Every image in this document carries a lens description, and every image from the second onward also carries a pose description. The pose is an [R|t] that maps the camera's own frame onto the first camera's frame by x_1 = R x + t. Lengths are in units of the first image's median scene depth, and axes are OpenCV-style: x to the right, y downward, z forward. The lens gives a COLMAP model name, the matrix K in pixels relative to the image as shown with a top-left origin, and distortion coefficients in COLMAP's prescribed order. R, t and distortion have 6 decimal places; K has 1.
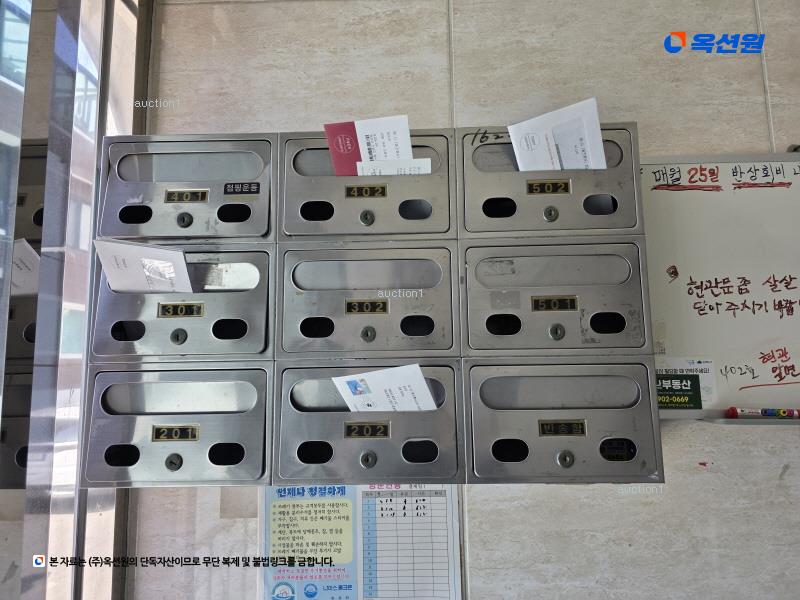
lens RADIAL K [[534.5, 0, 404.6], [0, 534.5, 295.1], [0, 0, 1]] dist [0.035549, -0.006707]
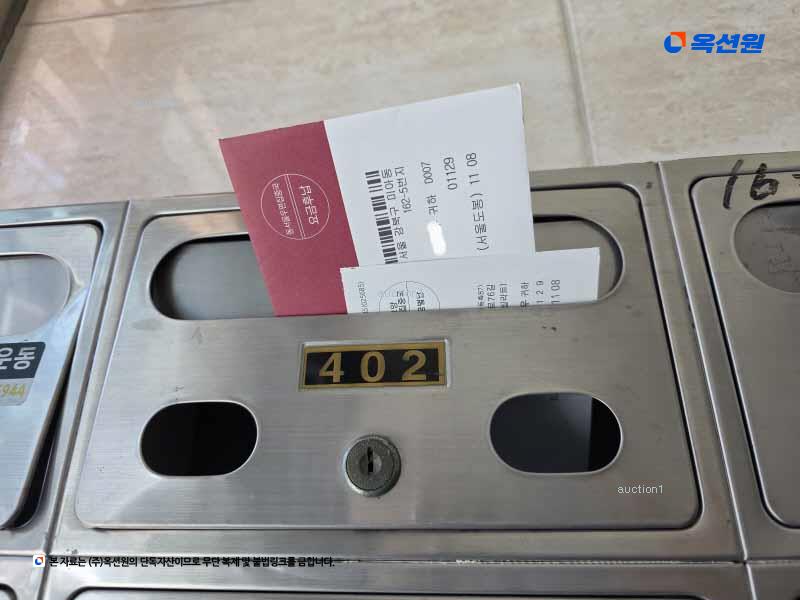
lens RADIAL K [[534.5, 0, 401.1], [0, 534.5, 298.1], [0, 0, 1]] dist [0.035549, -0.006707]
pose [[0.995845, -0.022775, -0.088170, -0.029948], [-0.000637, 0.966455, -0.256836, -0.152461], [0.091062, 0.255825, 0.962425, 0.703364]]
